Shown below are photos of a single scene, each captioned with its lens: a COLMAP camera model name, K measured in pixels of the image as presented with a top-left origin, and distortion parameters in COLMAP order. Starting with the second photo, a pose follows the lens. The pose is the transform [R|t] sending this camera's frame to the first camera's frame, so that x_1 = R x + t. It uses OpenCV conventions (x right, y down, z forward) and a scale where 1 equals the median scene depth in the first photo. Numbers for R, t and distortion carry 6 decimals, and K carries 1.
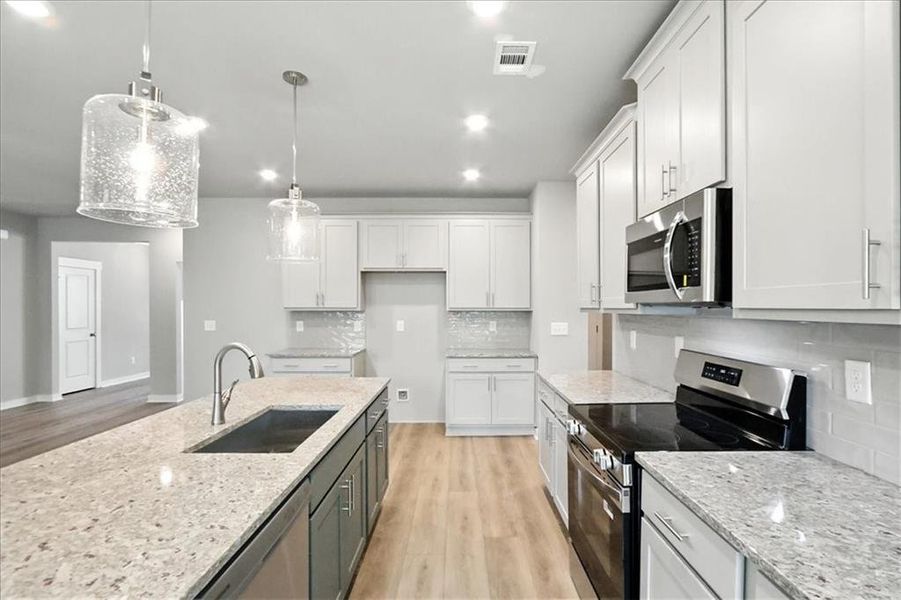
lens RADIAL K [[432.1, 0, 465.5], [0, 432.1, 309.8], [0, 0, 1]] dist [-0.020084, 0.002838]
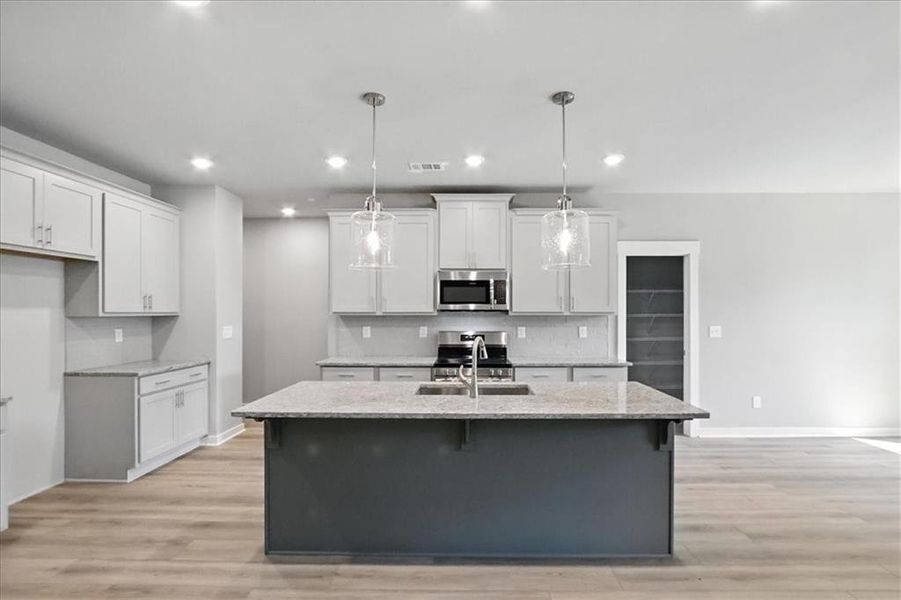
lens RADIAL K [[432.1, 0, 464.5], [0, 432.1, 310.1], [0, 0, 1]] dist [-0.020084, 0.002838]
pose [[0.025870, 0.005836, 0.999648, -0.788843], [0.006144, 0.999963, -0.005997, -0.000072], [-0.999646, 0.006297, 0.025833, 0.399909]]
